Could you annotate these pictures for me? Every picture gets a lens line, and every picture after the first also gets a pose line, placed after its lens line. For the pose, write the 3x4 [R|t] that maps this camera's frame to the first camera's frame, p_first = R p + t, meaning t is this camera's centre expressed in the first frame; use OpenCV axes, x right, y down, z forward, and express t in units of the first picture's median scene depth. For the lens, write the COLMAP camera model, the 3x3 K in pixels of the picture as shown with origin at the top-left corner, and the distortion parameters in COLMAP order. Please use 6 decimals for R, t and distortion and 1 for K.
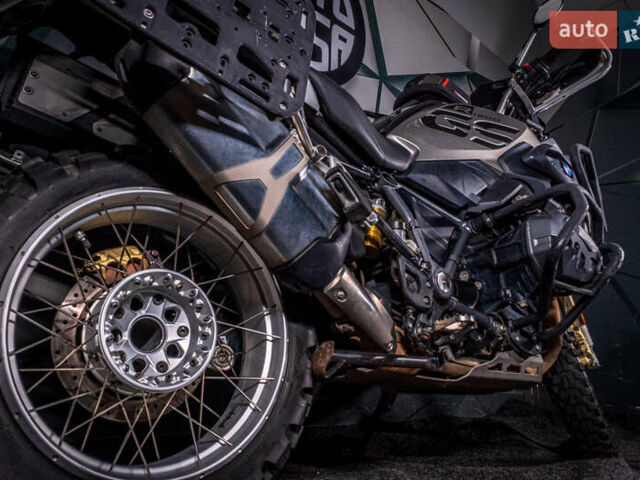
lens RADIAL K [[481.3, 0, 320.0], [0, 481.3, 240.0], [0, 0, 1]] dist [-0.000644, 0.003472]
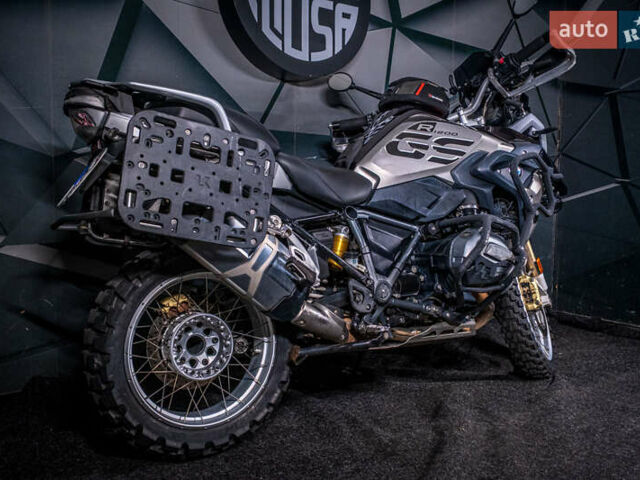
lens RADIAL K [[557.9, 0, 320.0], [0, 557.9, 240.0], [0, 0, 1]] dist [0.005908, -0.001227]
pose [[0.990654, -0.009351, -0.136079, 0.348243], [0.052479, 0.946983, 0.316968, -0.723187], [0.125901, -0.321147, 0.938623, -0.691843]]
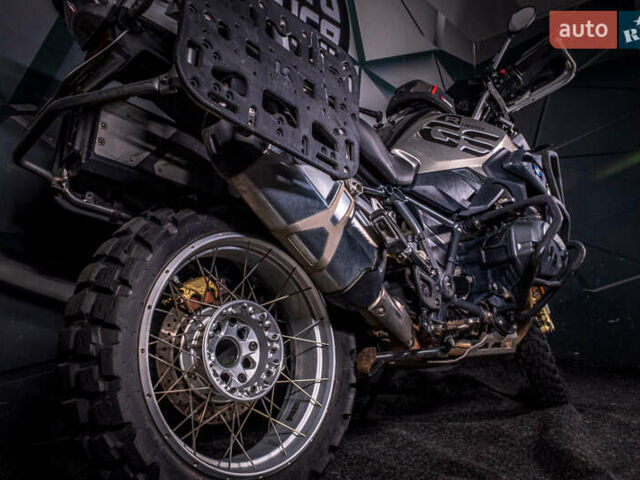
lens RADIAL K [[481.3, 0, 320.0], [0, 481.3, 240.0], [0, 0, 1]] dist [-0.000644, 0.003472]
pose [[0.993819, -0.031341, 0.106498, -0.219074], [0.019739, 0.993922, 0.108303, -0.186994], [-0.109245, -0.105531, 0.988397, -0.171122]]
